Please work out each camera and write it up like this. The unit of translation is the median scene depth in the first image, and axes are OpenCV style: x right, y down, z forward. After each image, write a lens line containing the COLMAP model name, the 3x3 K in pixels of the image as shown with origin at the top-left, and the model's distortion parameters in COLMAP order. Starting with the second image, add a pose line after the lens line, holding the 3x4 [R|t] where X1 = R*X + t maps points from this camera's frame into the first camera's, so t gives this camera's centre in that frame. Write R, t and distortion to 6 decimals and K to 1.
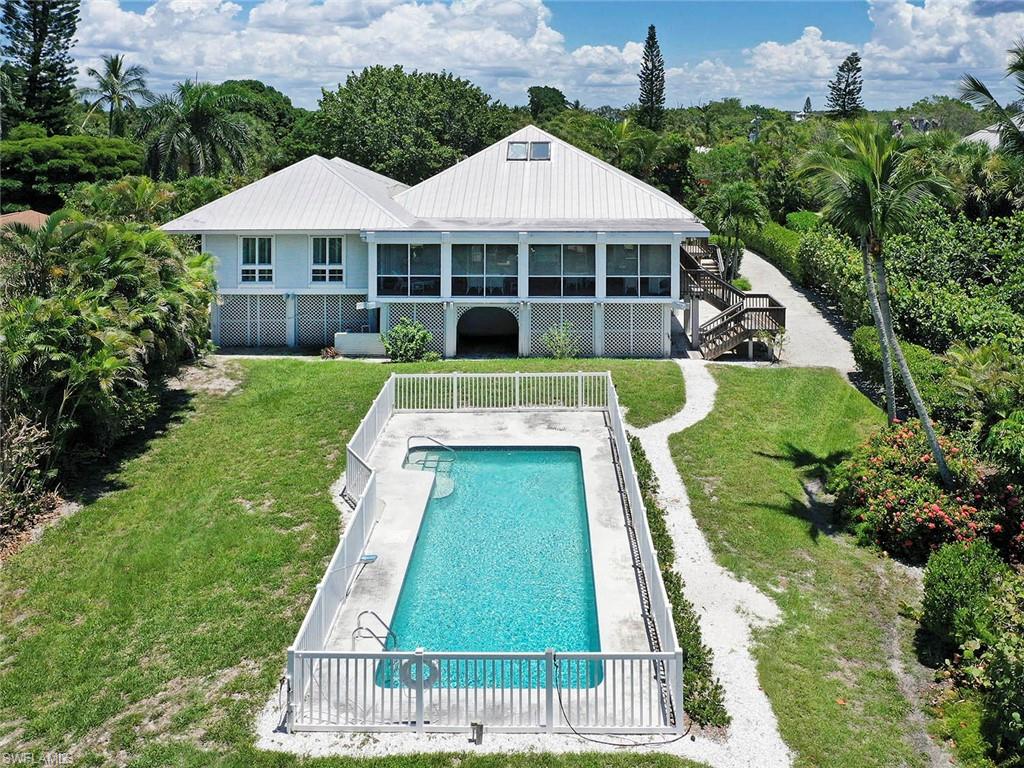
lens RADIAL K [[1190.6, 0, 512.0], [0, 1190.6, 384.0], [0, 0, 1]] dist [-0.004797, -0.028432]
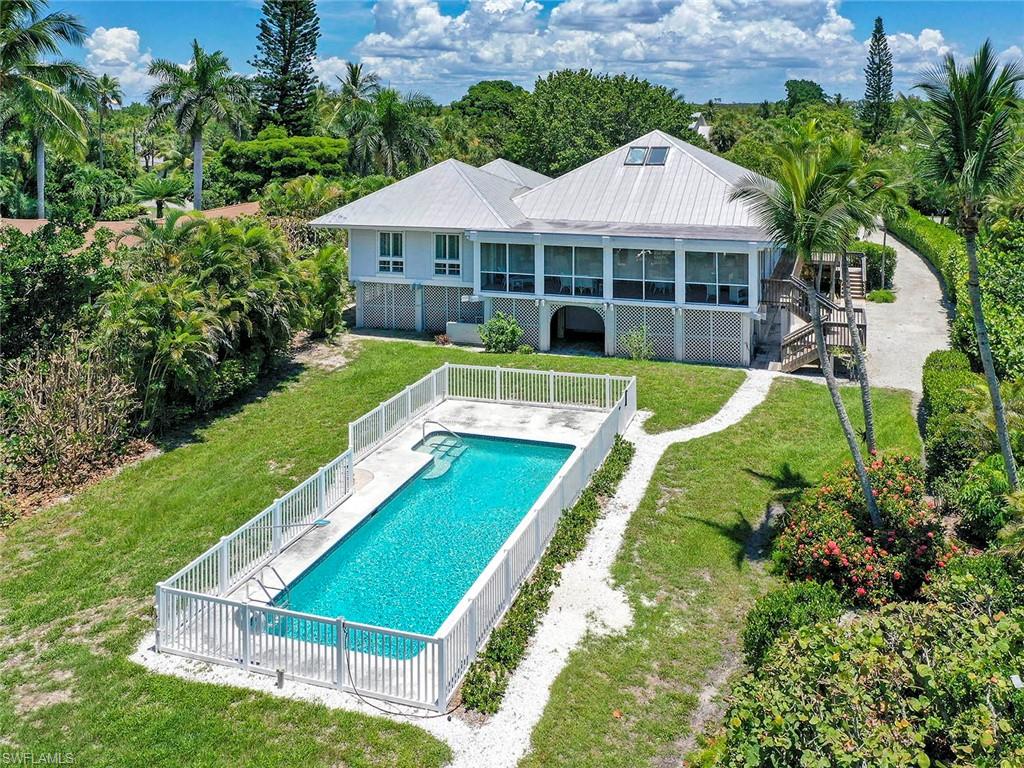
lens RADIAL K [[1190.6, 0, 512.0], [0, 1190.6, 384.0], [0, 0, 1]] dist [-0.004797, -0.028432]
pose [[0.920092, 0.080982, -0.383240, 0.334109], [-0.073191, 0.996707, 0.034895, -0.028550], [0.384804, -0.004056, 0.922989, 0.007075]]
